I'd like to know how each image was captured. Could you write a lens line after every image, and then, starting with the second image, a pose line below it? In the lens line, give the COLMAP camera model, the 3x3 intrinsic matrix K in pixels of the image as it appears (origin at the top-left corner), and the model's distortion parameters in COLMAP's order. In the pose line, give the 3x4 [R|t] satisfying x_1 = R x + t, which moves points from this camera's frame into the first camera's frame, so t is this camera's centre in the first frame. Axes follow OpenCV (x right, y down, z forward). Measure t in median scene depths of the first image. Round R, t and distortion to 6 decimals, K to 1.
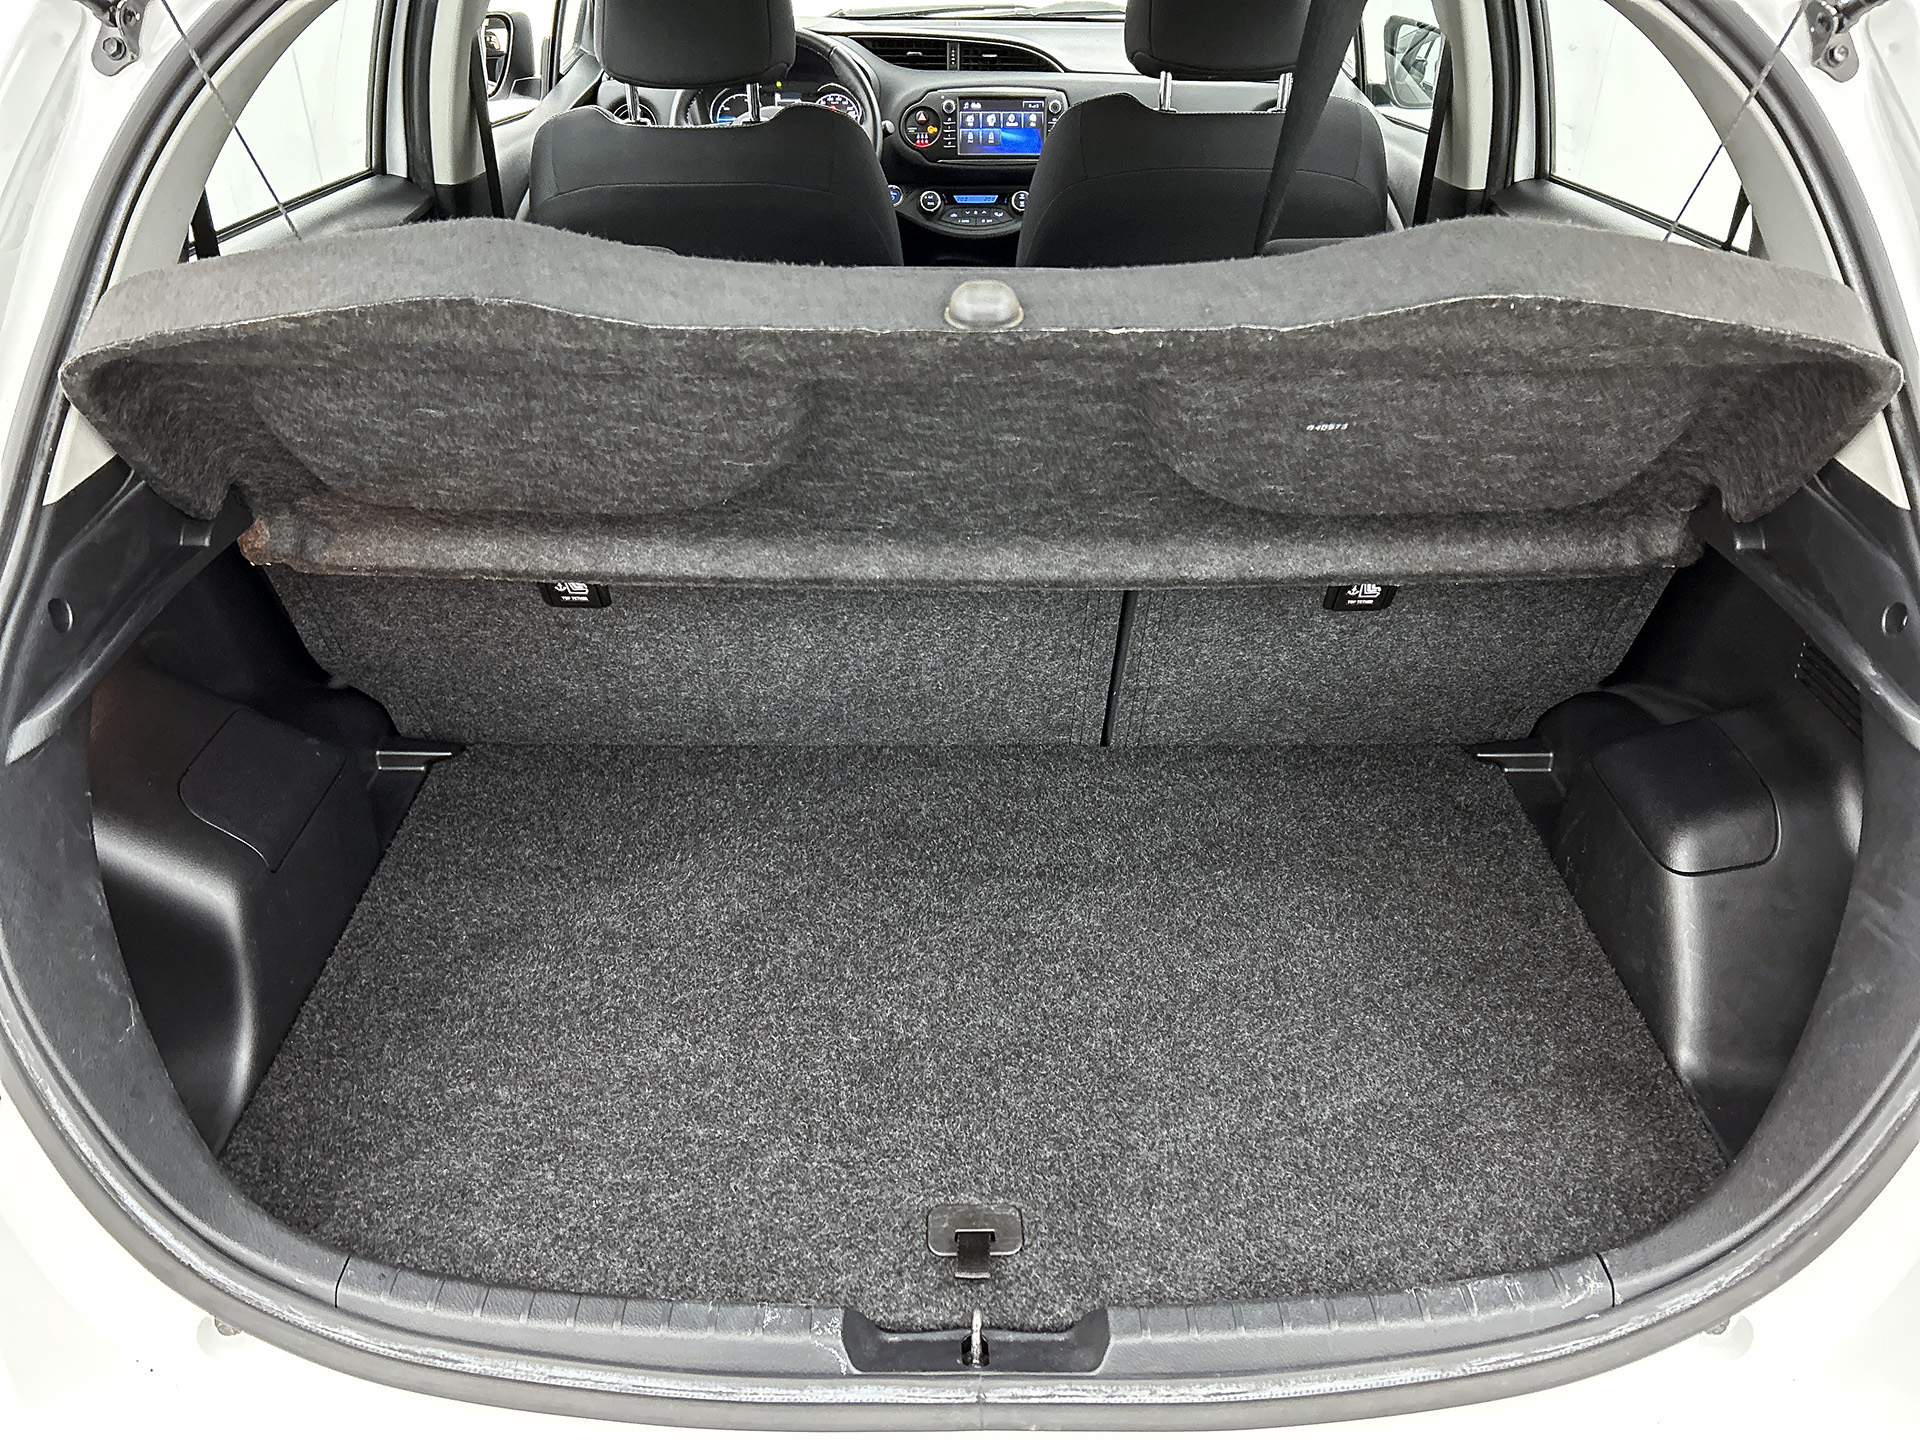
lens RADIAL K [[1466.1, 0, 953.9], [0, 1466.1, 716.9], [0, 0, 1]] dist [0.044546, -0.033942]
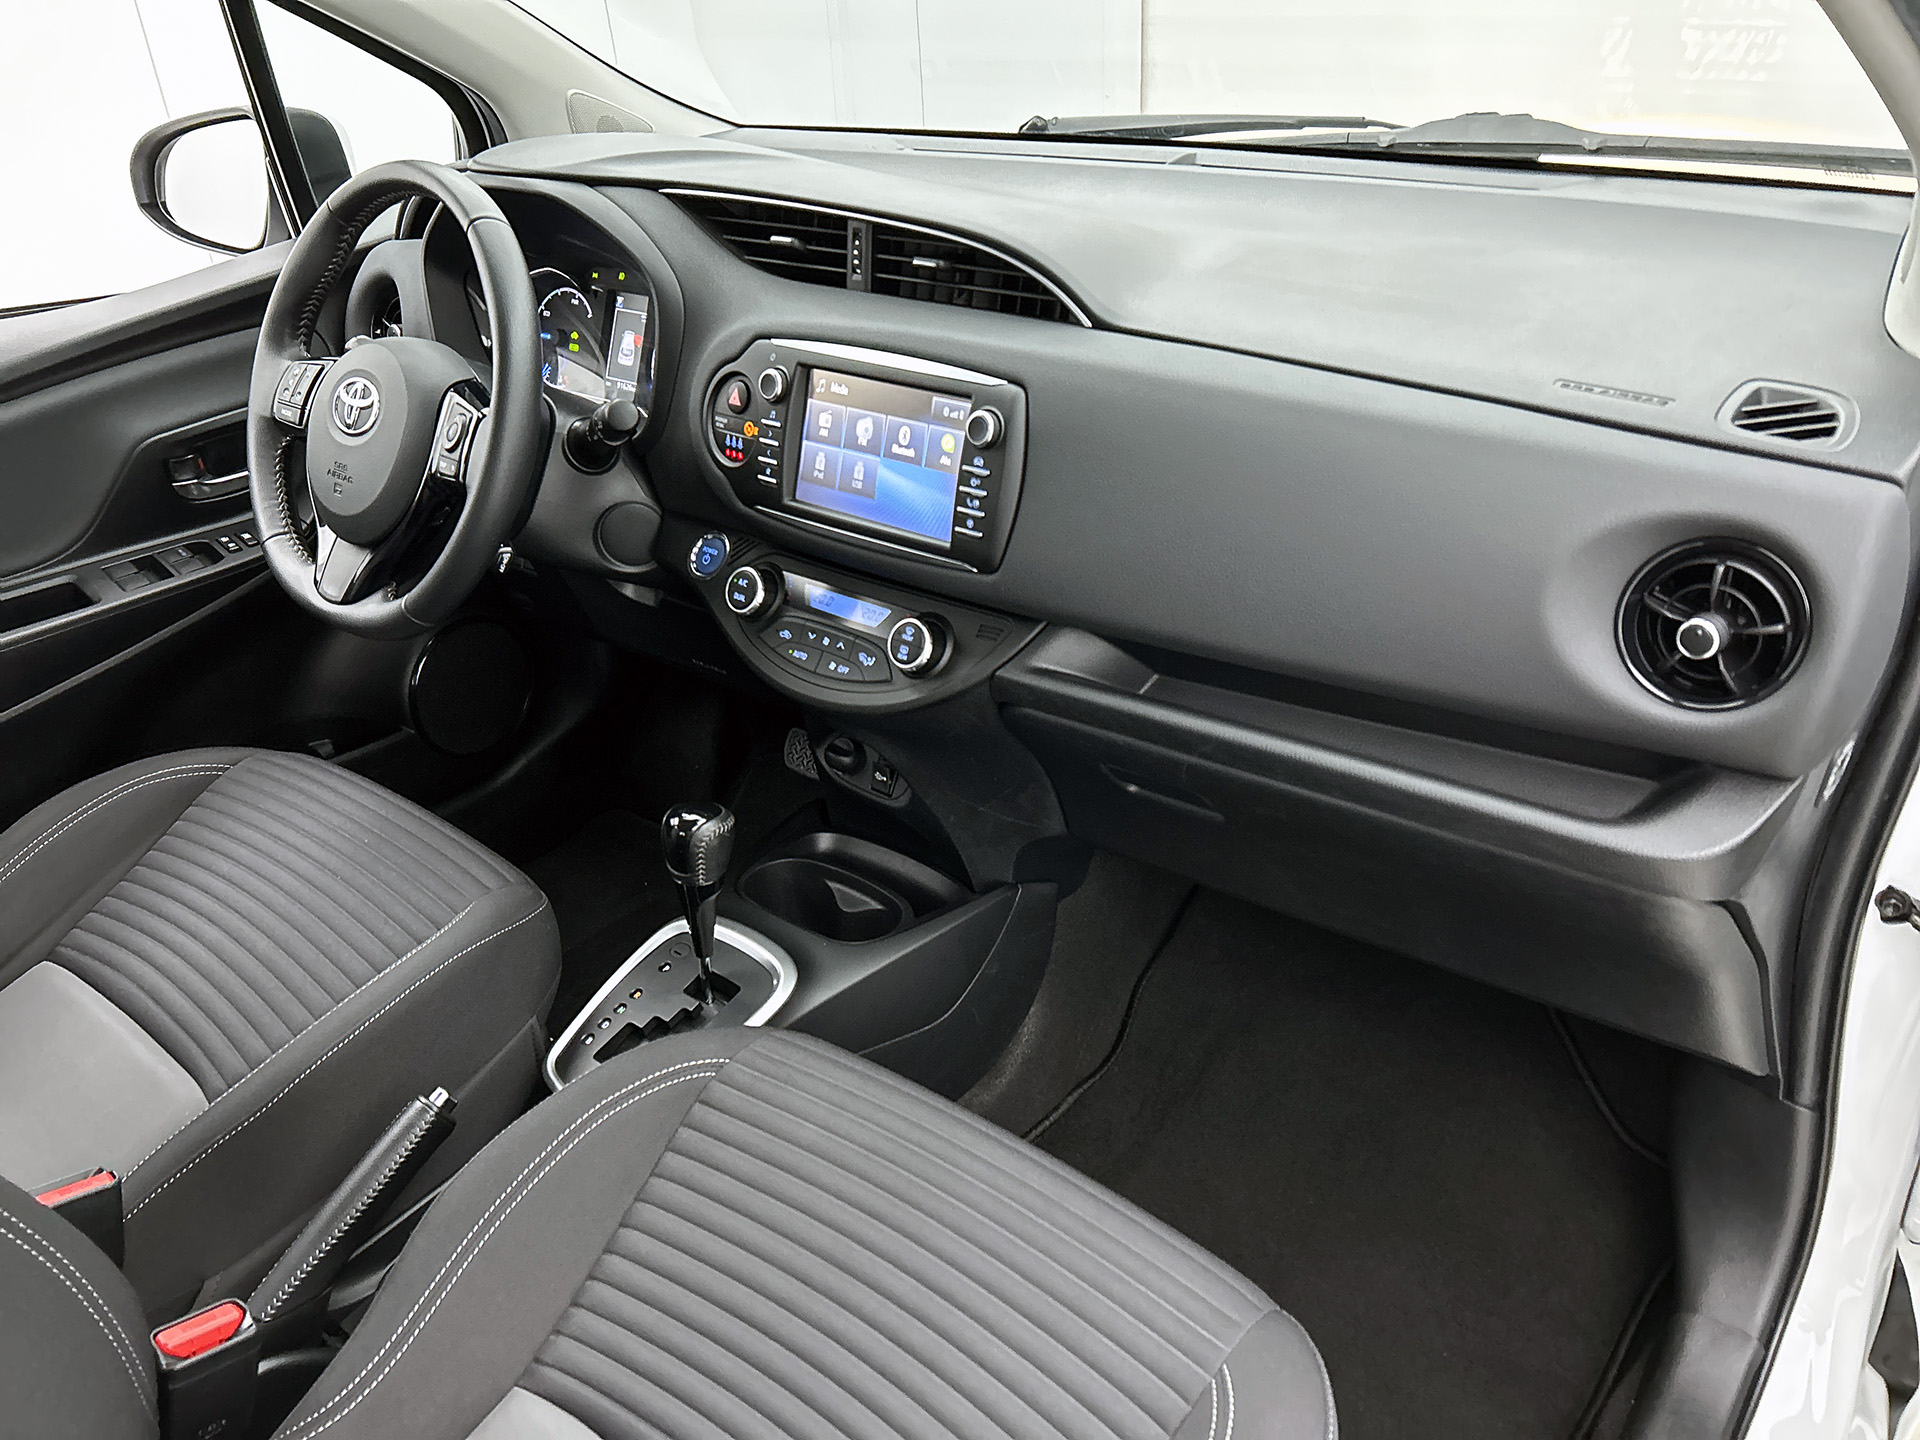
lens RADIAL K [[1466.1, 0, 980.3], [0, 1466.1, 725.2], [0, 0, 1]] dist [0.044546, -0.033942]
pose [[0.765029, 0.277307, -0.581232, 0.288280], [-0.291307, 0.953939, 0.071703, -0.368419], [0.574344, 0.114462, 0.810572, 0.720872]]
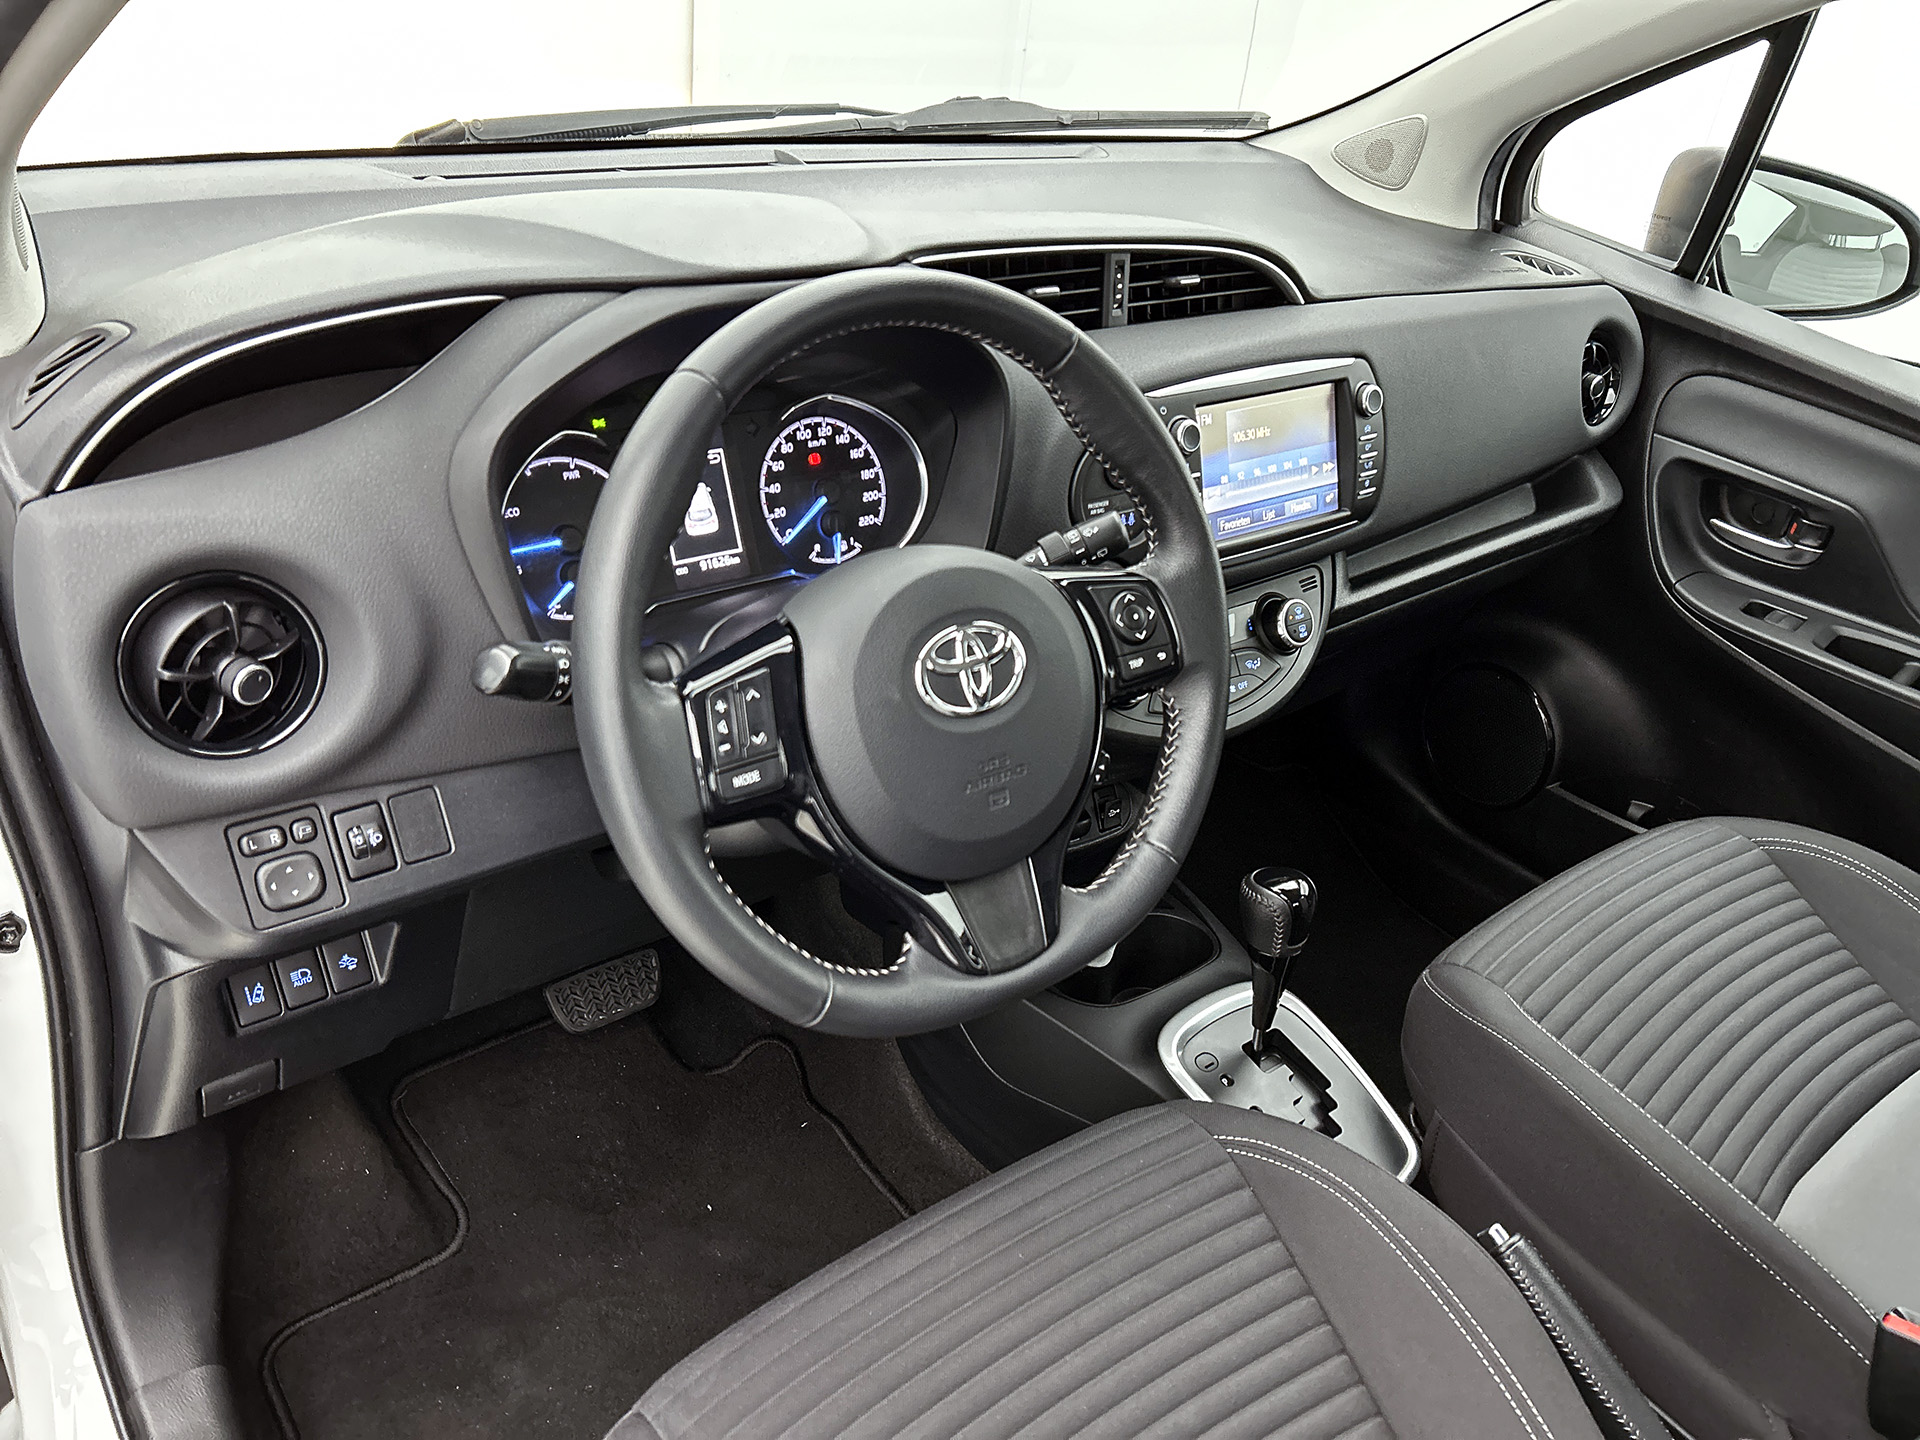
lens RADIAL K [[1466.1, 0, 947.3], [0, 1466.1, 736.7], [0, 0, 1]] dist [0.044546, -0.033942]
pose [[0.787108, -0.250832, 0.563511, -0.270077], [0.243196, 0.965775, 0.090193, -0.385952], [-0.566848, 0.066052, 0.821170, 0.736016]]
